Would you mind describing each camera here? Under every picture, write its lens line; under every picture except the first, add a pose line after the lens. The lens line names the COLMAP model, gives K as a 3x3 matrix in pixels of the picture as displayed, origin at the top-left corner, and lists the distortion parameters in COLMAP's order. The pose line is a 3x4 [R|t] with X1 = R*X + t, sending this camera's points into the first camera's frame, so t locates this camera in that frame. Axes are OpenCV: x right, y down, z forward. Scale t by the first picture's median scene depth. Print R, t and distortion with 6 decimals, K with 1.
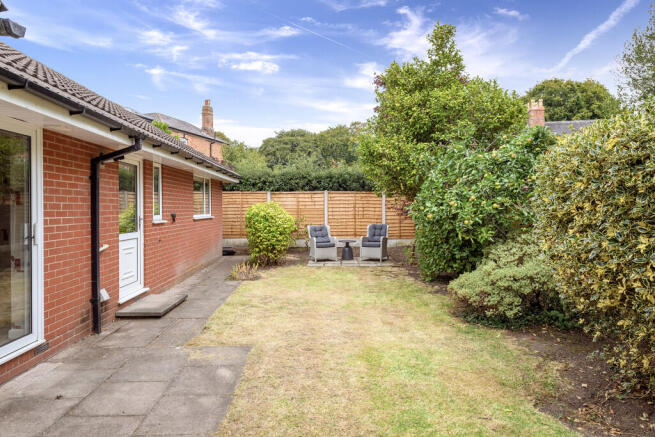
lens RADIAL K [[410.0, 0, 326.4], [0, 410.0, 216.8], [0, 0, 1]] dist [-0.000326, -0.002238]
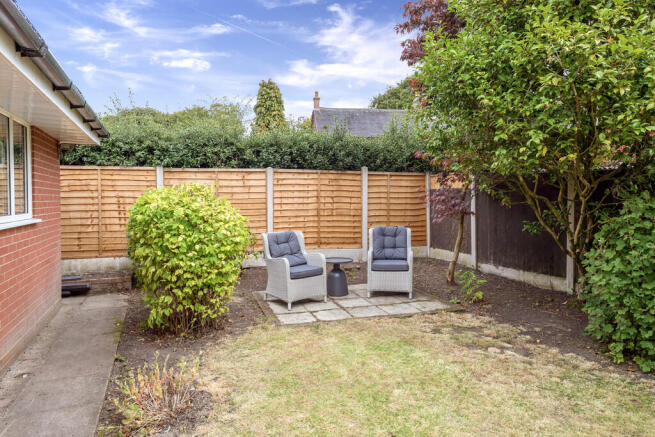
lens RADIAL K [[410.0, 0, 330.0], [0, 410.0, 215.2], [0, 0, 1]] dist [-0.000326, -0.002238]
pose [[0.935327, -0.017367, 0.353357, -0.127885], [0.010959, 0.999737, 0.020129, -0.008583], [-0.353614, -0.014955, 0.935272, 0.443563]]
